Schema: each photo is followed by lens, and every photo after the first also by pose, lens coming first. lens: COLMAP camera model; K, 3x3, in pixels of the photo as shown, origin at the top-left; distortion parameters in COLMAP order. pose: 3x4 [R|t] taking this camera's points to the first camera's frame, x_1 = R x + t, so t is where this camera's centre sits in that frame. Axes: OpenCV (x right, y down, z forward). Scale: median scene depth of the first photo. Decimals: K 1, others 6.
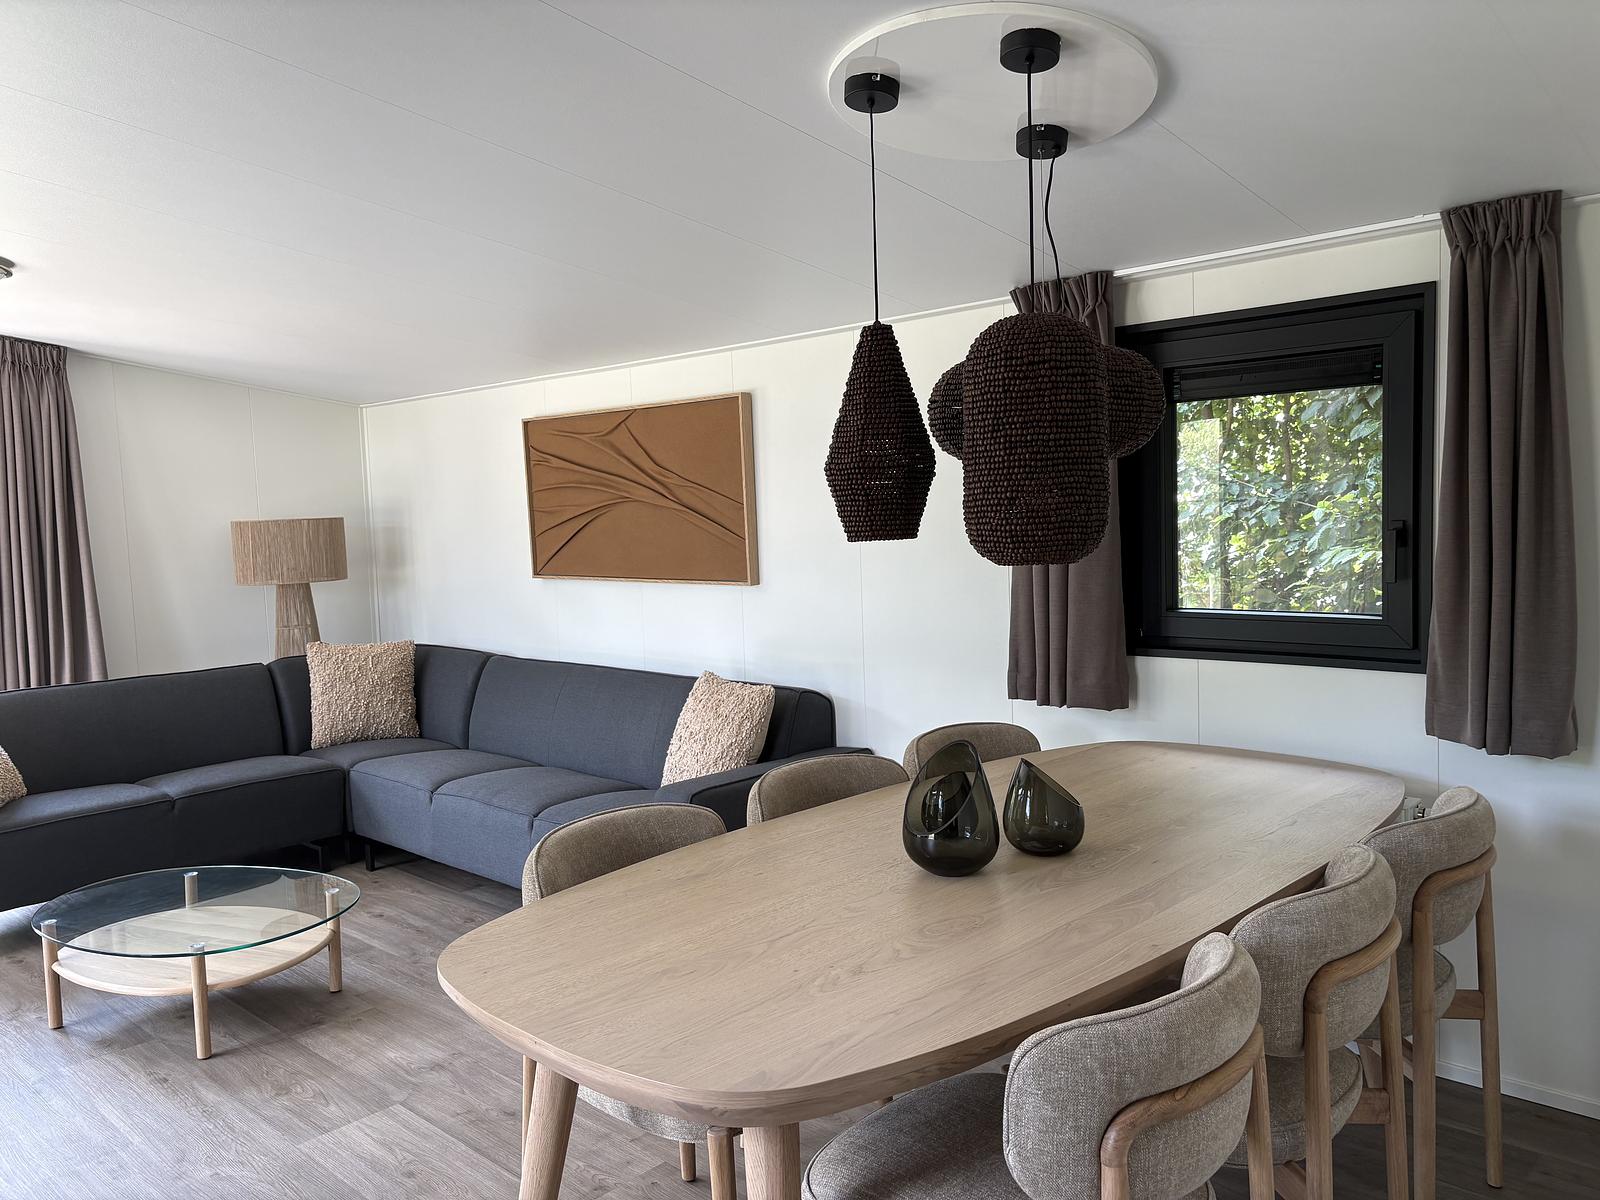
lens RADIAL K [[1214.1, 0, 800.0], [0, 1214.1, 600.0], [0, 0, 1]] dist [0.066643, -0.073947]
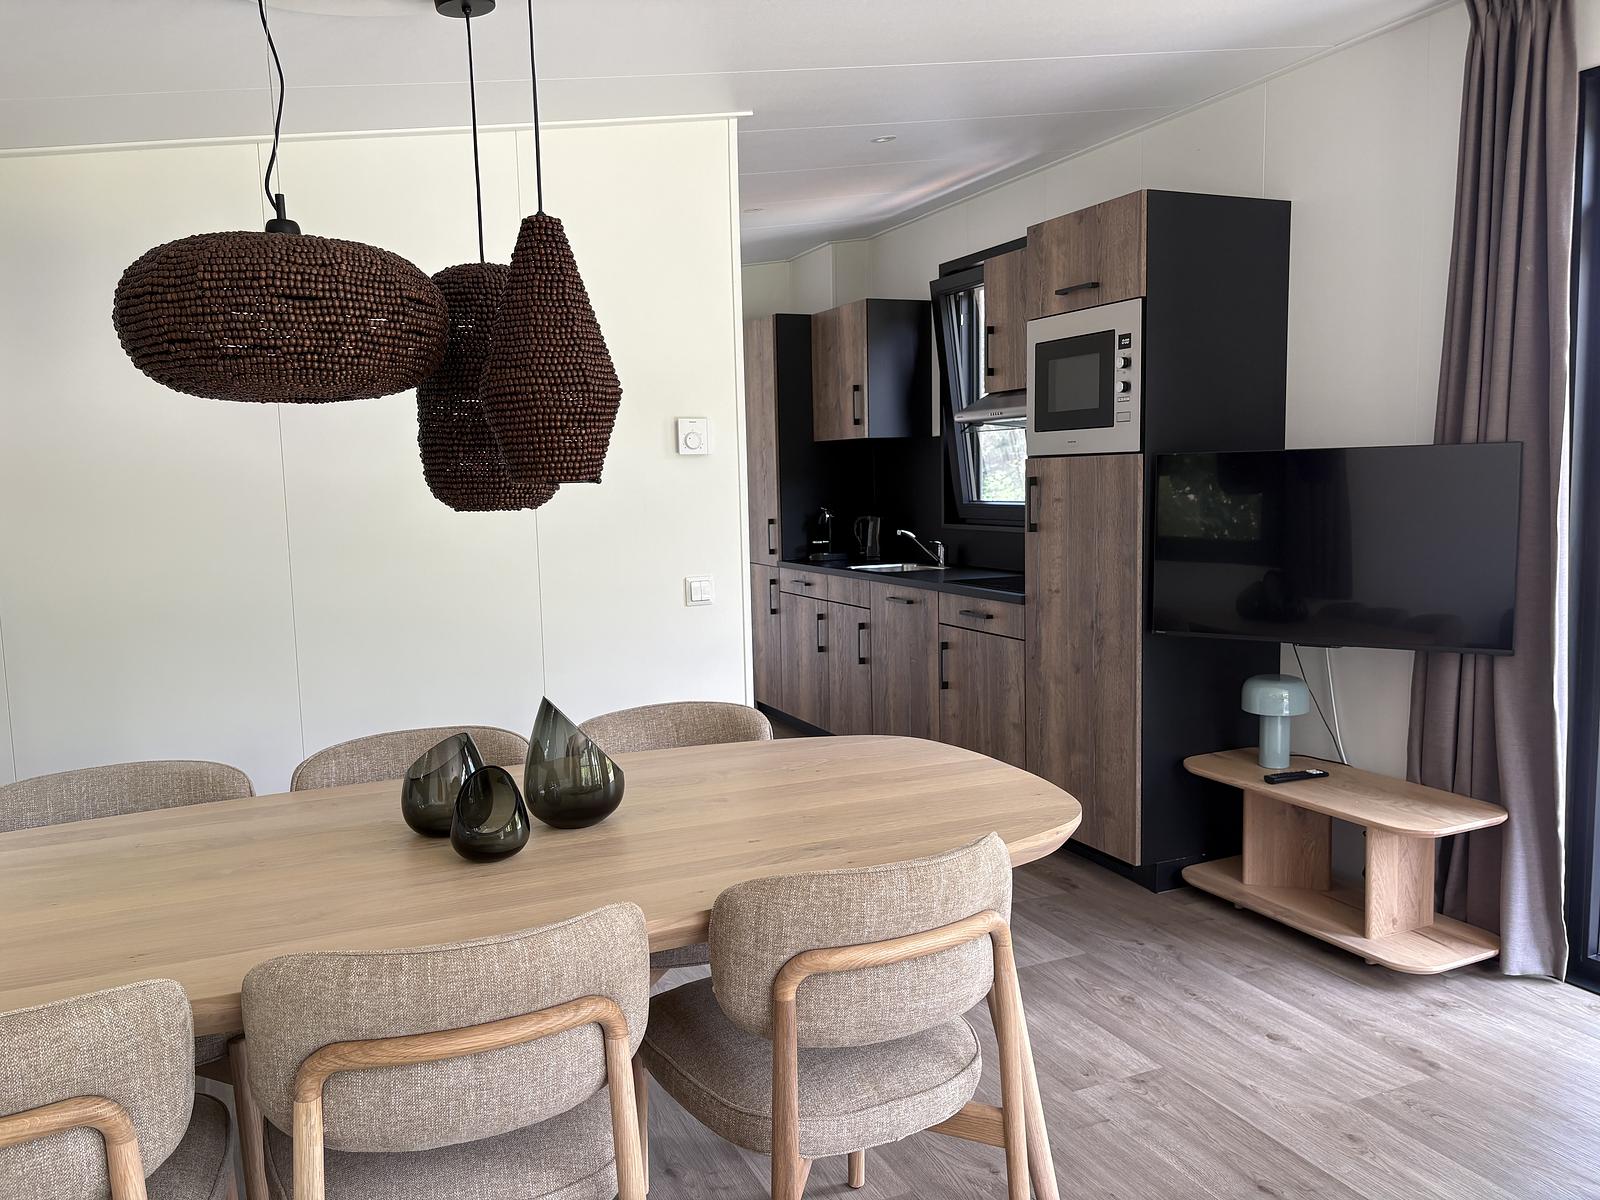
lens RADIAL K [[1214.1, 0, 800.0], [0, 1214.1, 600.0], [0, 0, 1]] dist [0.066643, -0.073947]
pose [[-0.926398, -0.000377, 0.376546, -0.195937], [0.070456, 0.982165, 0.174323, -0.057162], [-0.369896, 0.188022, -0.909849, 0.905816]]
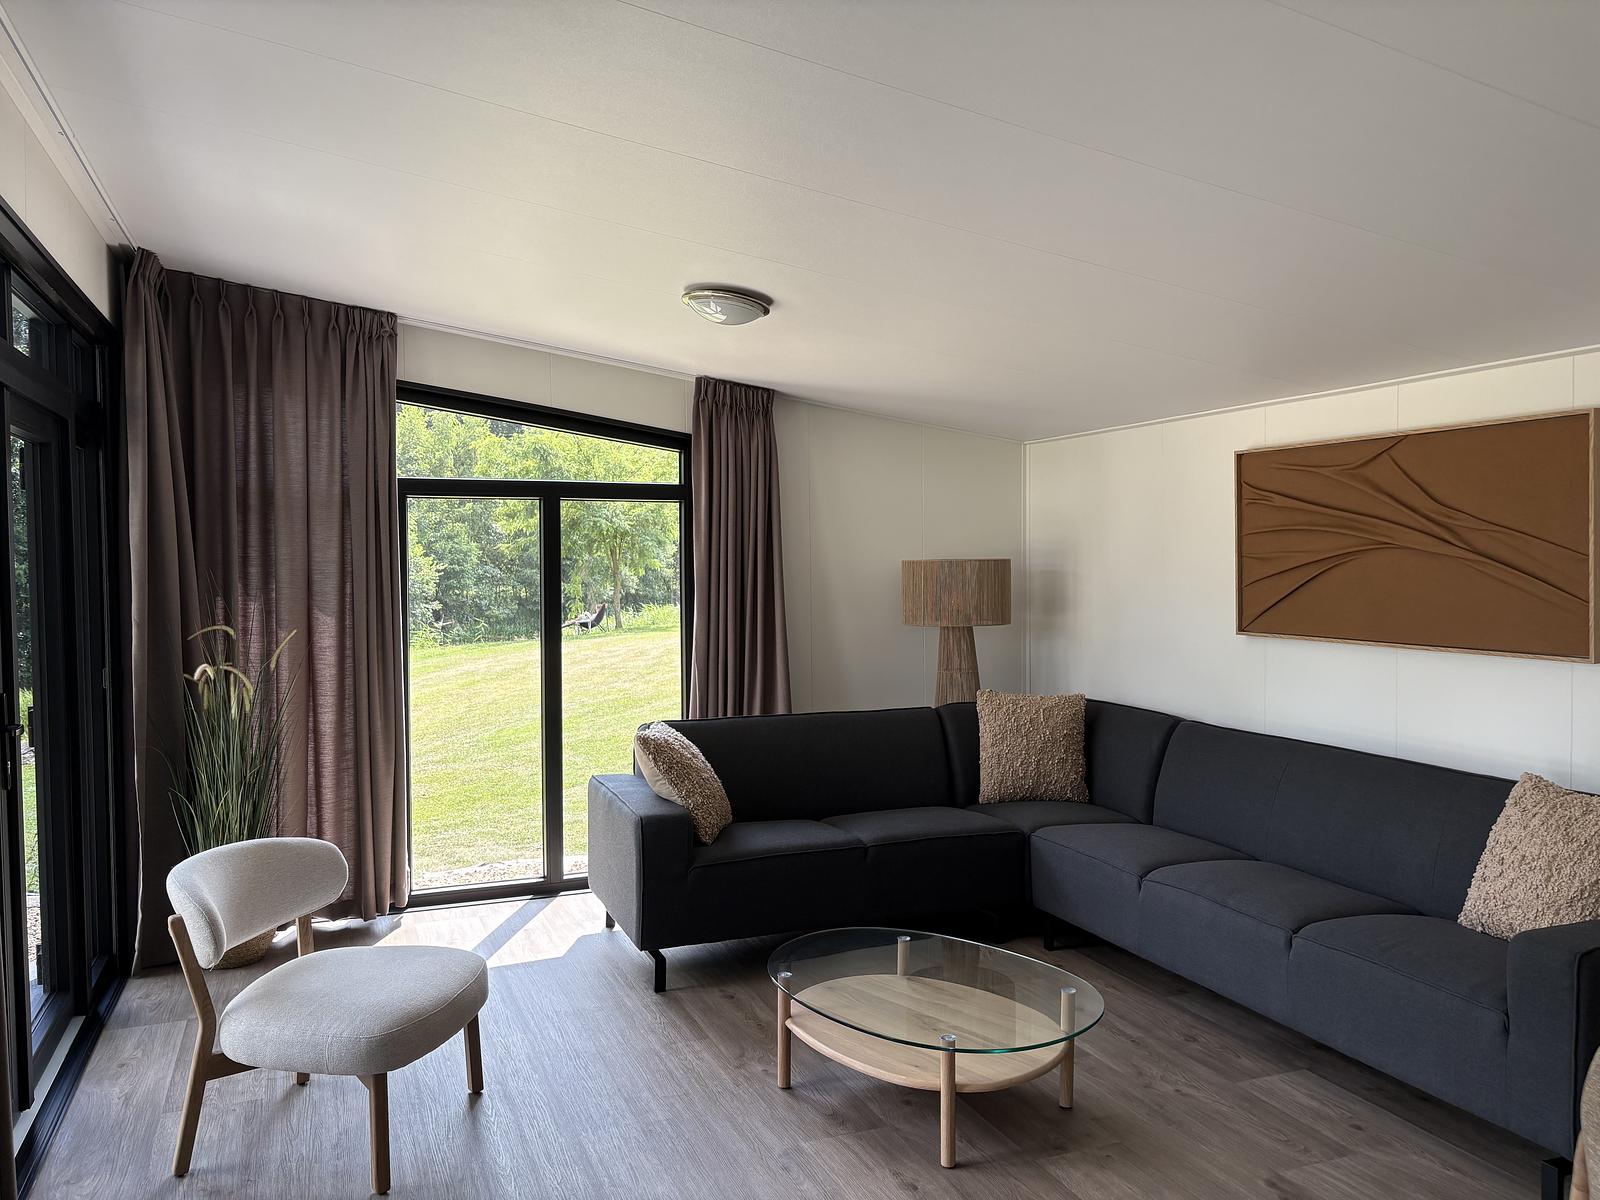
lens RADIAL K [[1214.1, 0, 800.0], [0, 1214.1, 600.0], [0, 0, 1]] dist [0.066643, -0.073947]
pose [[0.908392, 0.040426, -0.416160, -0.213682], [-0.055357, 0.998181, -0.023870, -0.007069], [0.414438, 0.044721, 0.908978, 0.126816]]
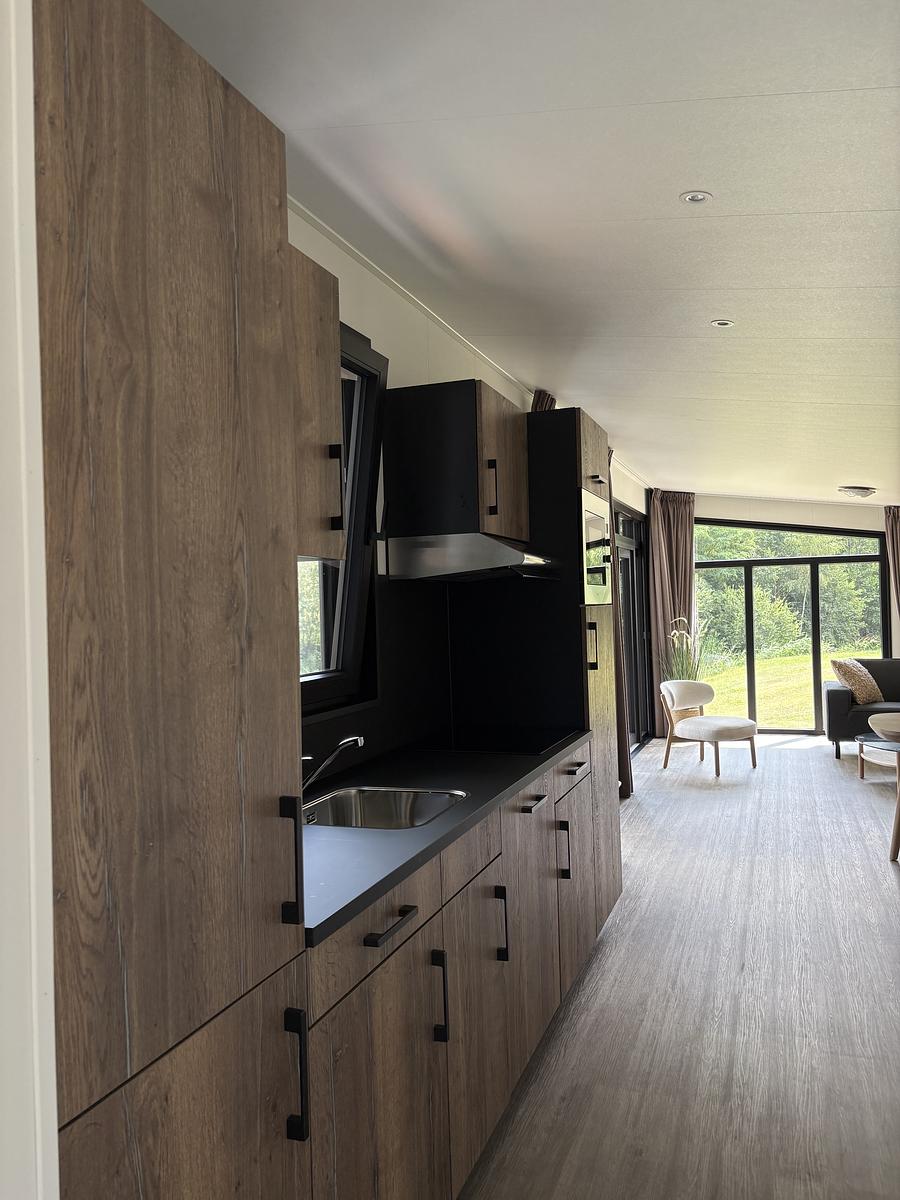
lens RADIAL K [[910.5, 0, 450.0], [0, 910.5, 600.0], [0, 0, 1]] dist [0.066643, -0.073947]
pose [[0.402695, 0.015193, -0.915208, 0.856683], [-0.055299, 0.998440, -0.007757, 0.028048], [0.913662, 0.053734, 0.402906, -0.639245]]
